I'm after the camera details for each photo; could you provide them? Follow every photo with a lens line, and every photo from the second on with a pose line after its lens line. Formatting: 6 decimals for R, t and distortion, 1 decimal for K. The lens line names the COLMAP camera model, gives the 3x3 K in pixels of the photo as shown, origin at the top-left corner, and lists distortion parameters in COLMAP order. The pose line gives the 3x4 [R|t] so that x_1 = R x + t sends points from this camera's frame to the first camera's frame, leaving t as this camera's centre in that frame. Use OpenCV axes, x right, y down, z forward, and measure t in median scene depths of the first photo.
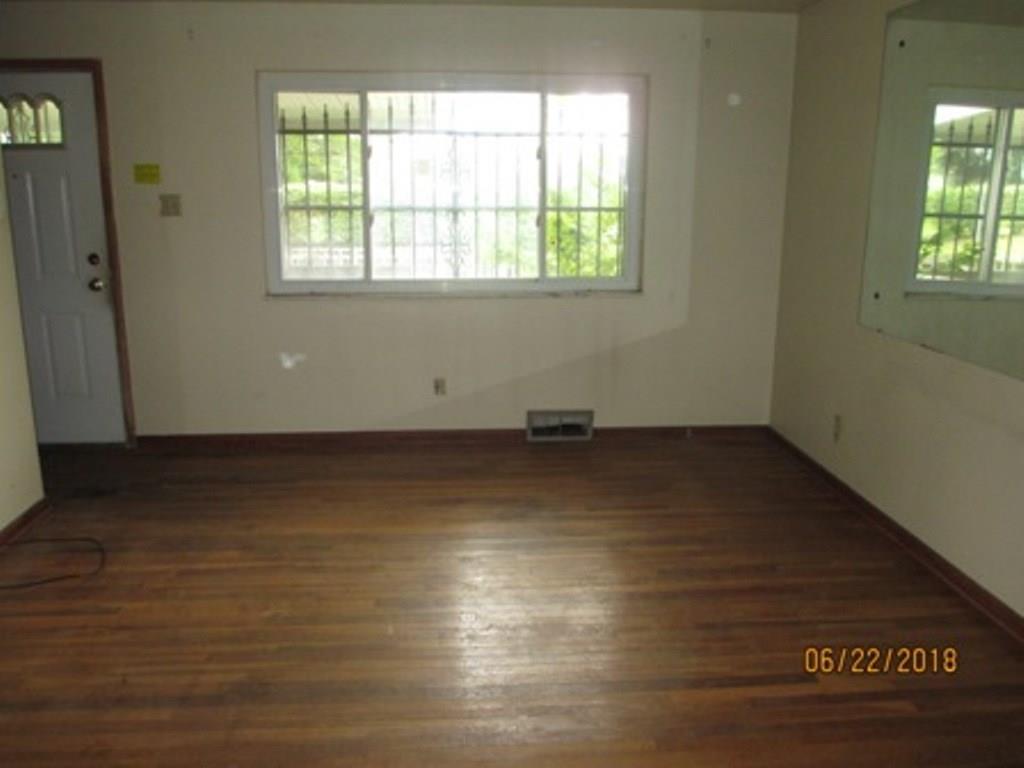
lens RADIAL K [[830.8, 0, 512.0], [0, 830.8, 384.0], [0, 0, 1]] dist [-0.095673, 0.050816]
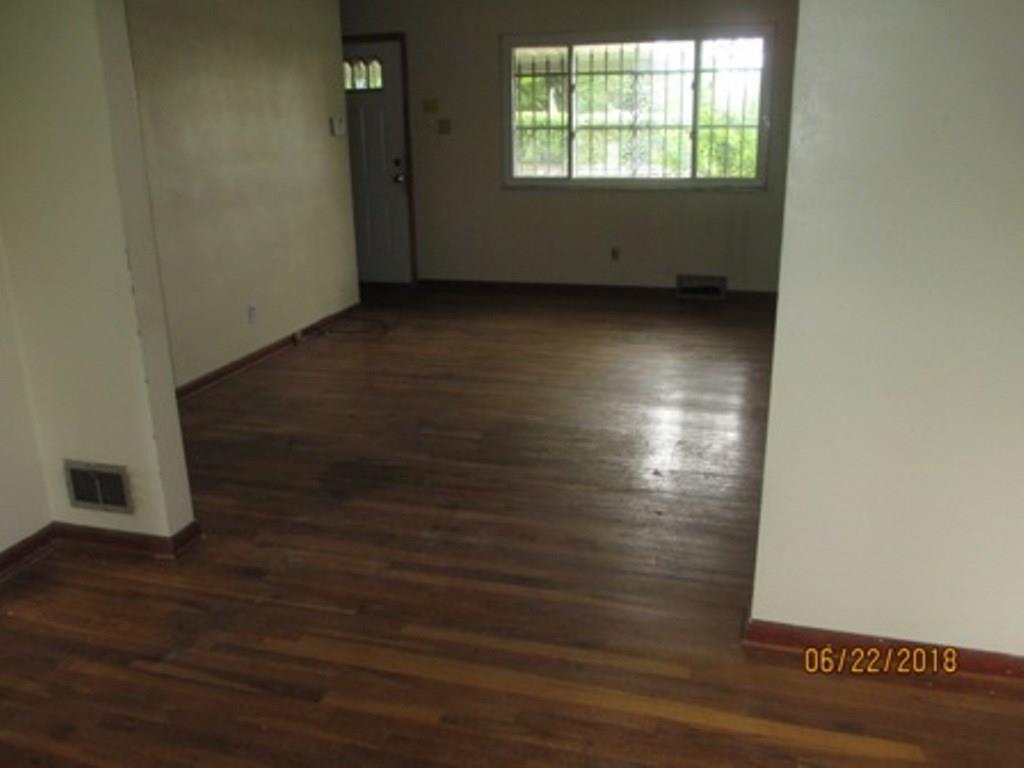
lens RADIAL K [[830.8, 0, 512.0], [0, 830.8, 384.0], [0, 0, 1]] dist [-0.095673, 0.050816]
pose [[0.931139, 0.085652, -0.354464, 0.276238], [-0.060384, 0.994821, 0.081765, 0.122197], [0.359631, -0.054731, 0.931488, -0.402892]]
